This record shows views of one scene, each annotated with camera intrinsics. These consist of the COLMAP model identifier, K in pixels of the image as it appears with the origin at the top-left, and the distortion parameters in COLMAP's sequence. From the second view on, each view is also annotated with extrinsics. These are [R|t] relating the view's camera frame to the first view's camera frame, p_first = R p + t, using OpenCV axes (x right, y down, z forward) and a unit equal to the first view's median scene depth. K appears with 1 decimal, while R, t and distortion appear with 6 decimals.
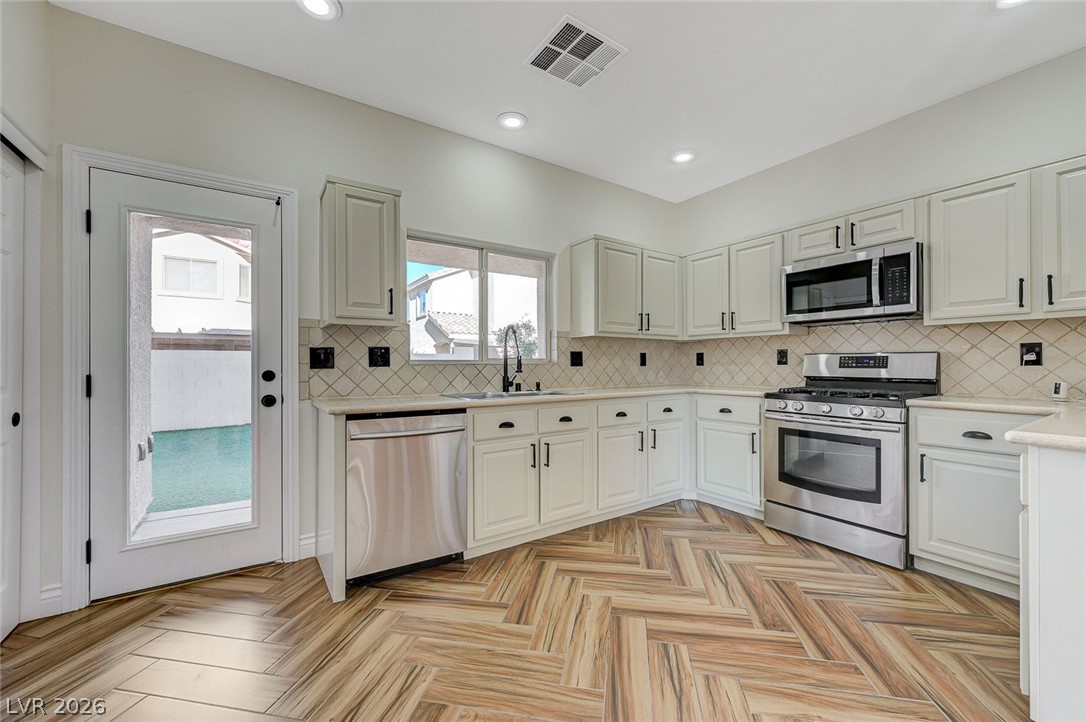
lens RADIAL K [[430.9, 0, 546.4], [0, 430.9, 362.6], [0, 0, 1]] dist [-0.003658, 0.000647]
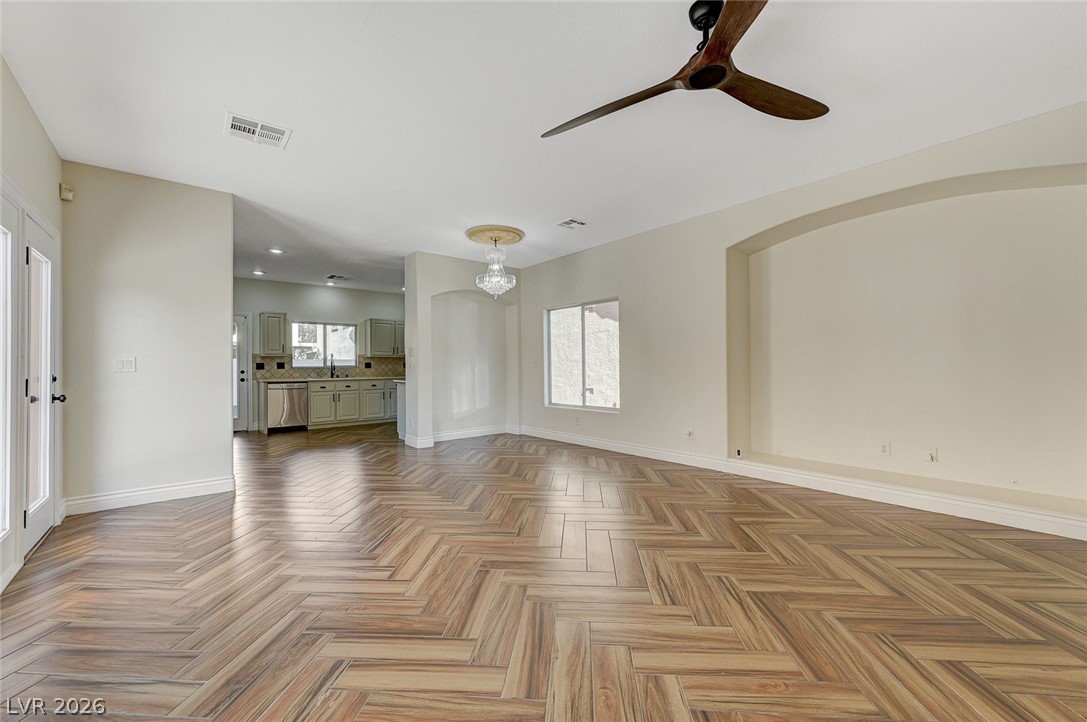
lens RADIAL K [[431.3, 0, 547.5], [0, 431.3, 364.8], [0, 0, 1]] dist [-0.003658, 0.000647]
pose [[0.995590, -0.003592, 0.093742, 1.237164], [0.002844, 0.999963, 0.008114, -0.041327], [-0.093768, -0.007811, 0.995563, -2.262968]]
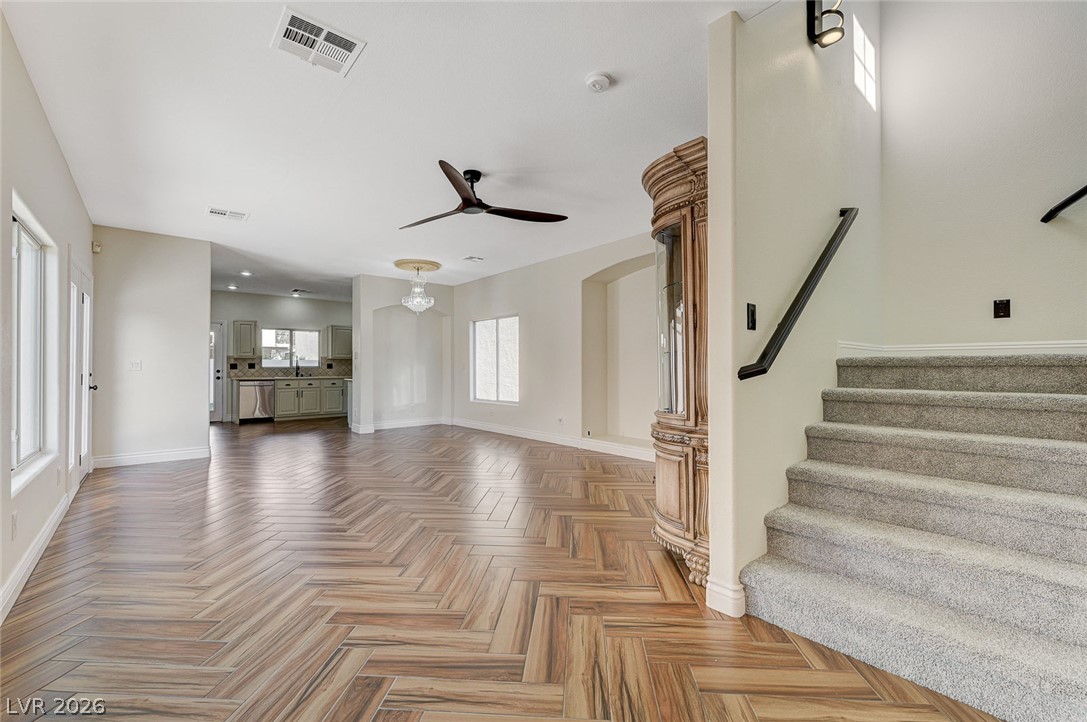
lens RADIAL K [[448.3, 0, 545.8], [0, 448.3, 364.8], [0, 0, 1]] dist [-0.003625, 0.000082]
pose [[0.994341, 0.002889, 0.106198, 1.667311], [-0.003469, 0.999980, 0.005278, -0.052905], [-0.106181, -0.005617, 0.994331, -2.982706]]
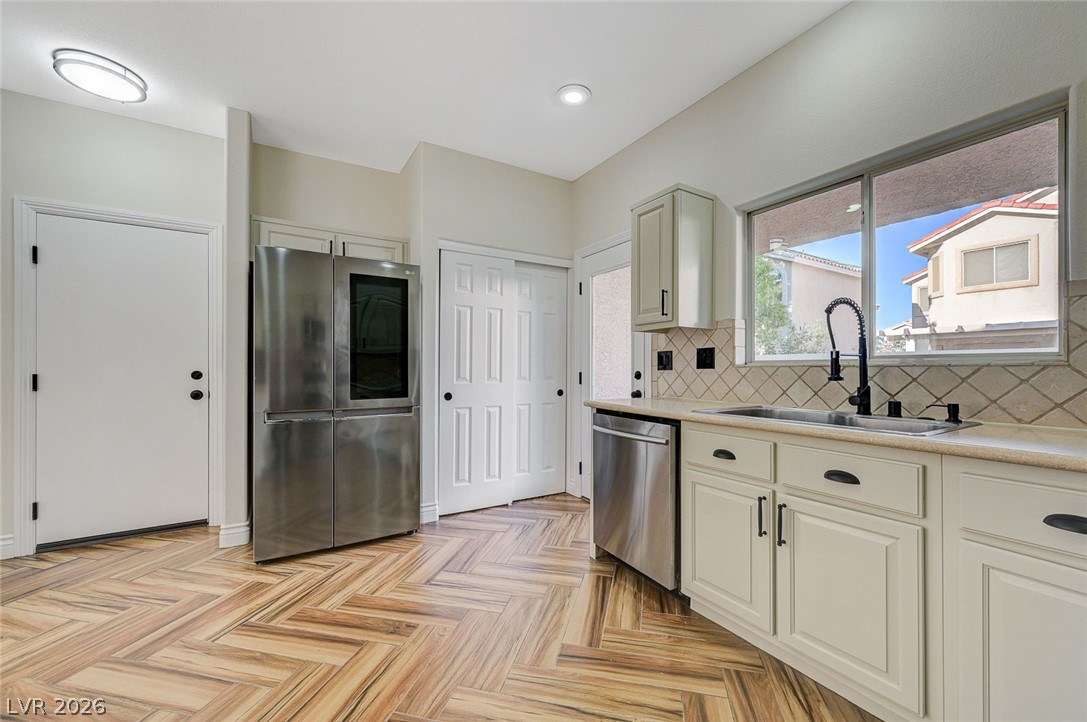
lens RADIAL K [[431.3, 0, 551.2], [0, 431.3, 365.5], [0, 0, 1]] dist [-0.003658, 0.000647]
pose [[-0.046184, -0.000436, -0.998933, 0.605818], [0.005714, 0.999983, -0.000700, 0.000897], [0.998917, -0.005740, -0.046181, 0.745839]]
